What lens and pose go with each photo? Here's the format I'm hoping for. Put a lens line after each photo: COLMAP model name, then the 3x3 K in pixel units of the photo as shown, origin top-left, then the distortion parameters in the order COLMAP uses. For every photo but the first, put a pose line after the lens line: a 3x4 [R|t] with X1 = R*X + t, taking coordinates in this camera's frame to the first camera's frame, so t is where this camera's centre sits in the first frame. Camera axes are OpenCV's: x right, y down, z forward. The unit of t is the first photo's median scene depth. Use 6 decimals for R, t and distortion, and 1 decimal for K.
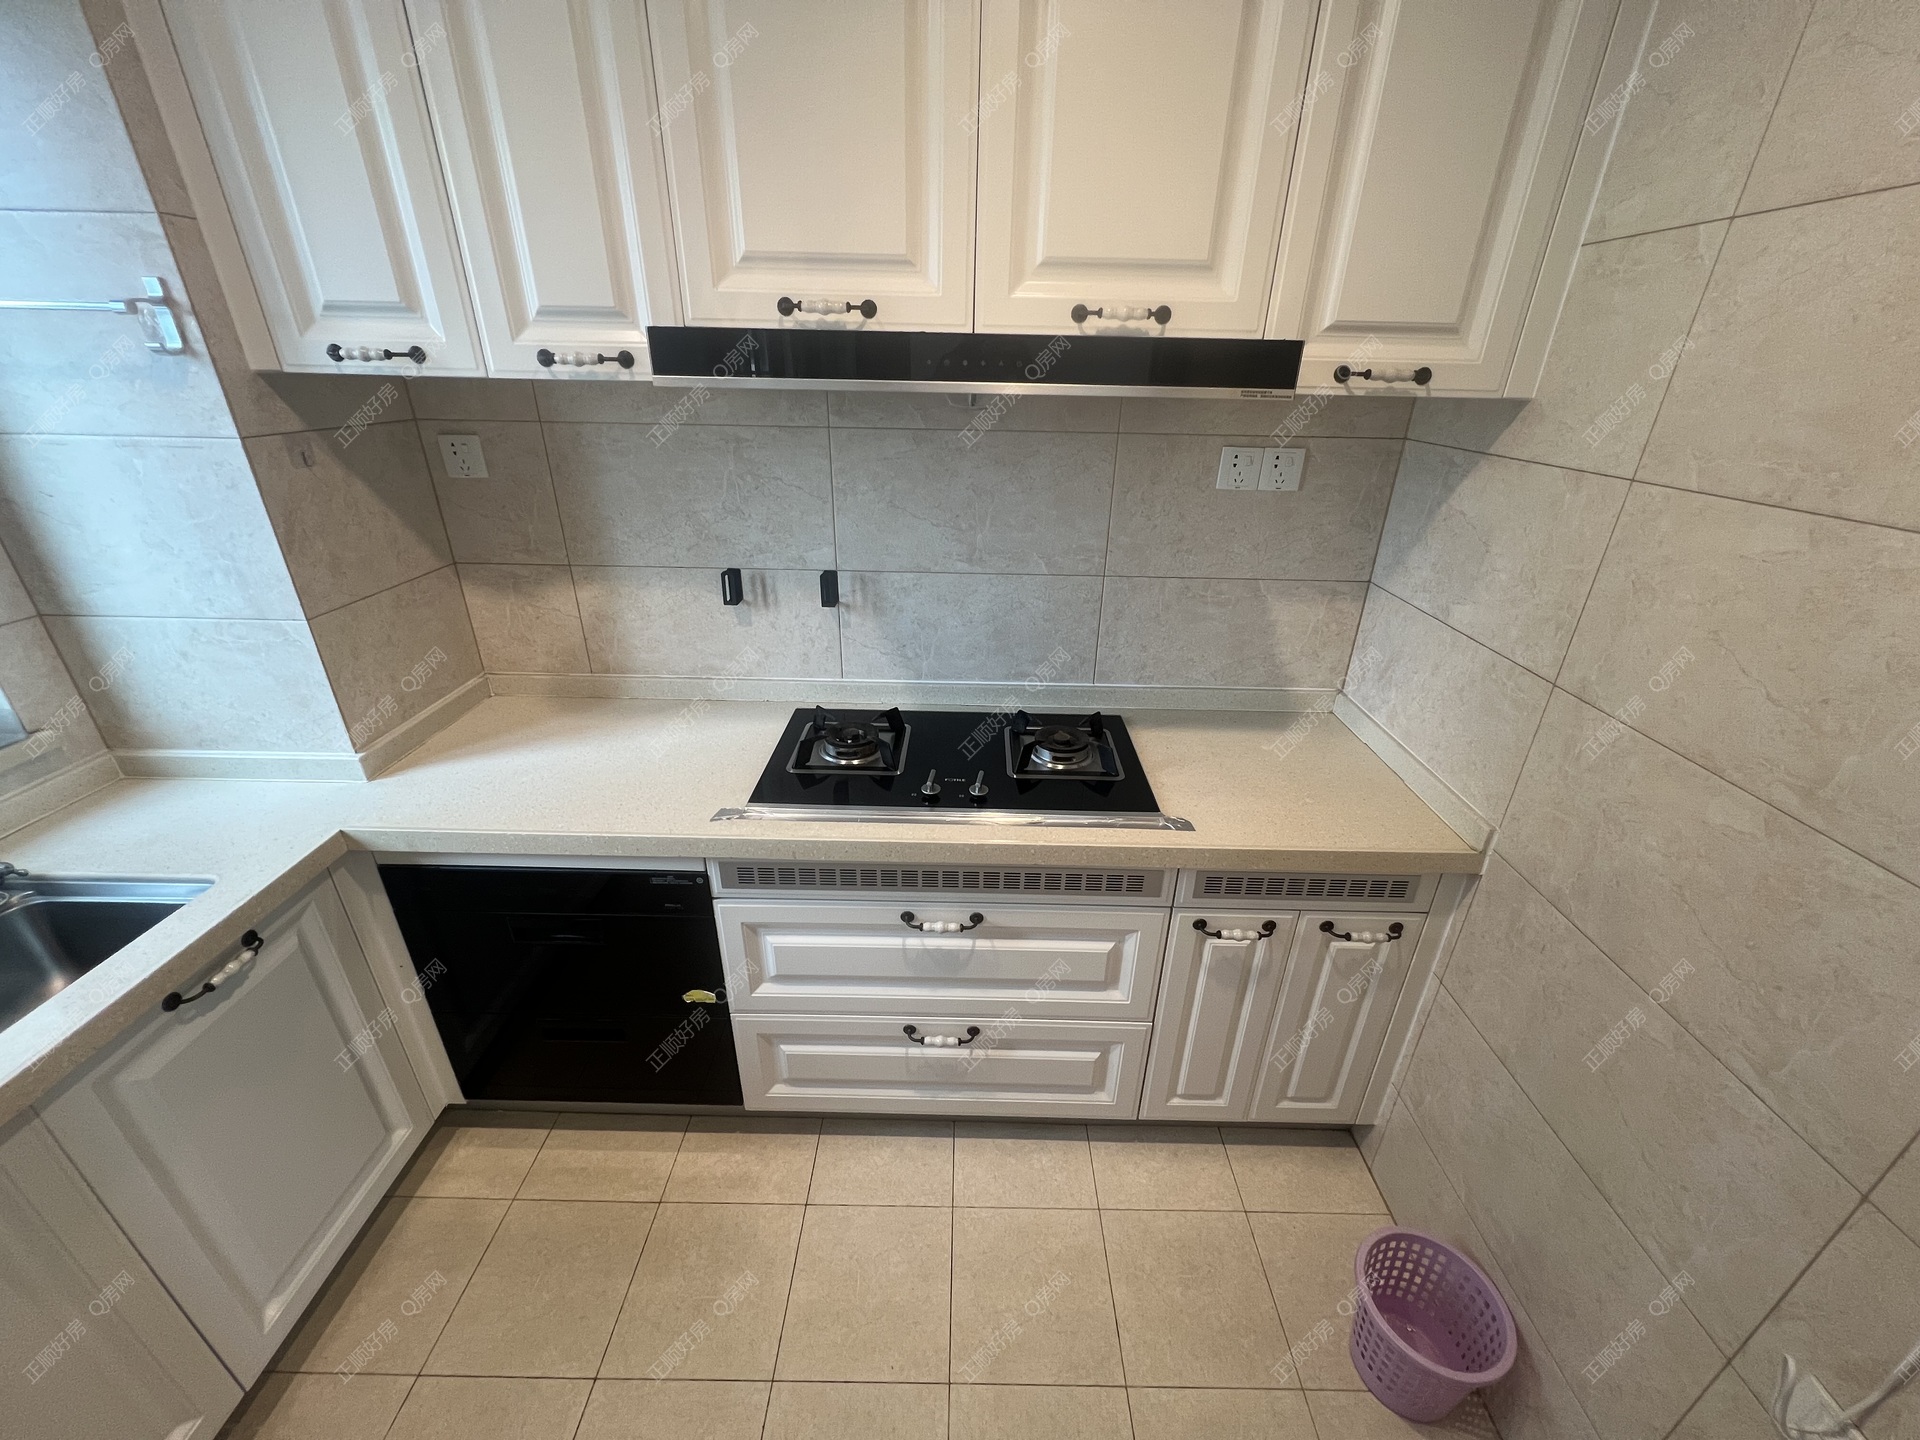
lens RADIAL K [[767.9, 0, 967.0], [0, 767.9, 719.4], [0, 0, 1]] dist [0.009136, -0.001589]
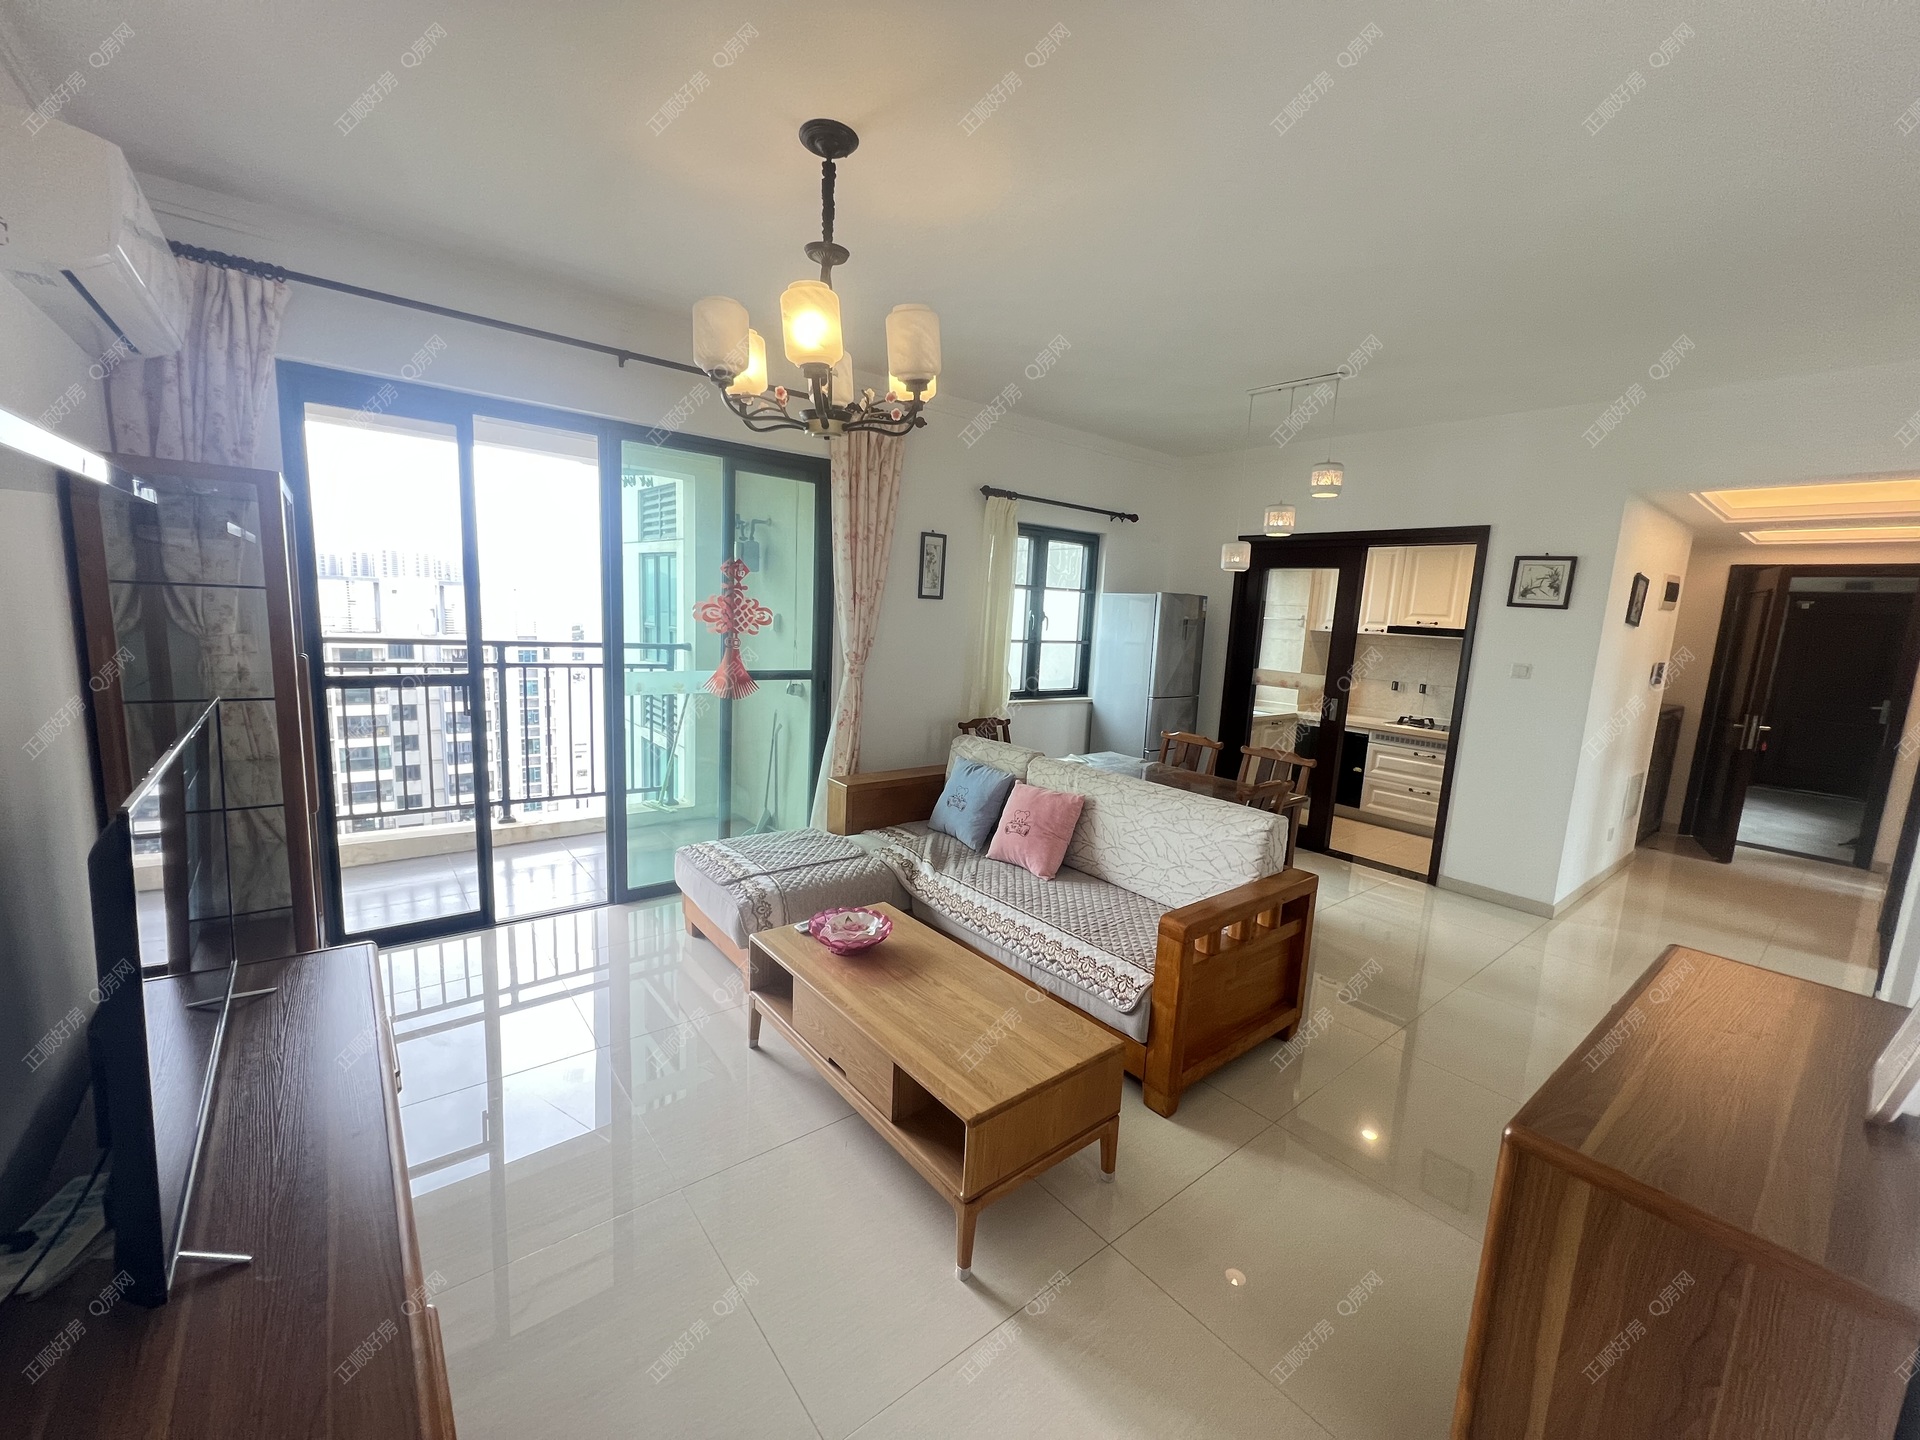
lens RADIAL K [[767.9, 0, 975.8], [0, 767.9, 720.7], [0, 0, 1]] dist [0.009136, -0.001589]
pose [[0.633497, 0.125704, -0.763466, 1.543240], [-0.368427, 0.916682, -0.154777, 1.578221], [0.680399, 0.379333, 0.627028, -3.228015]]
